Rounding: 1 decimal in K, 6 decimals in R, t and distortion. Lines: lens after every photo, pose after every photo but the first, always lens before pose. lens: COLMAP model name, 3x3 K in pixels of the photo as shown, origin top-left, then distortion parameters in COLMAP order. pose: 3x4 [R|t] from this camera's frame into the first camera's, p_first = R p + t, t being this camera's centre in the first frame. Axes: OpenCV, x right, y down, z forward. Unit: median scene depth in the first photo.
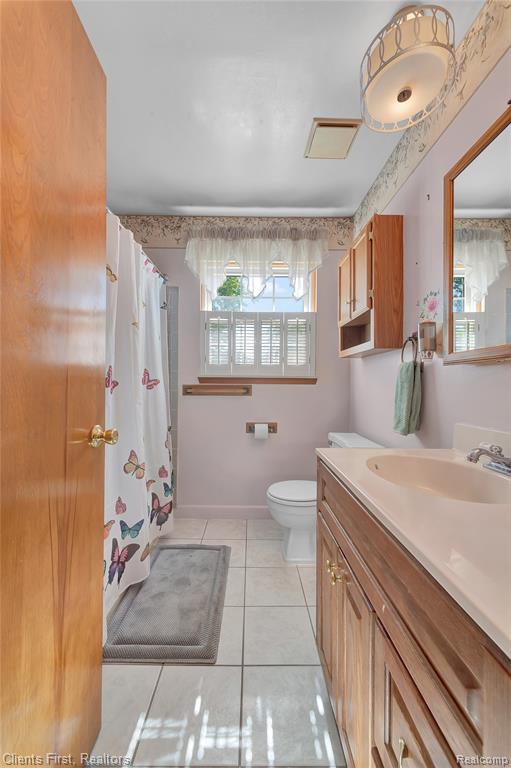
lens RADIAL K [[301.4, 0, 256.0], [0, 301.4, 383.1], [0, 0, 1]] dist [0.005247, 0.000652]
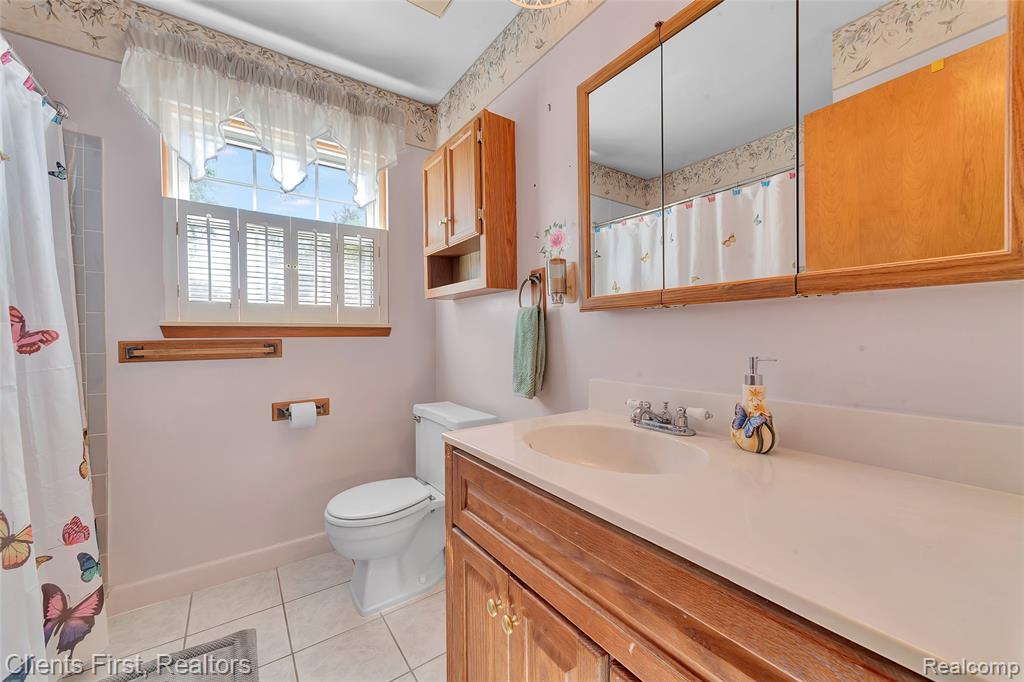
lens RADIAL K [[397.8, 0, 511.4], [0, 397.8, 337.7], [0, 0, 1]] dist [0.007120, -0.000524]
pose [[0.822869, -0.016915, 0.567980, -0.095616], [0.011107, 0.999845, 0.013685, -0.002119], [-0.568123, -0.004952, 0.822929, 0.109496]]
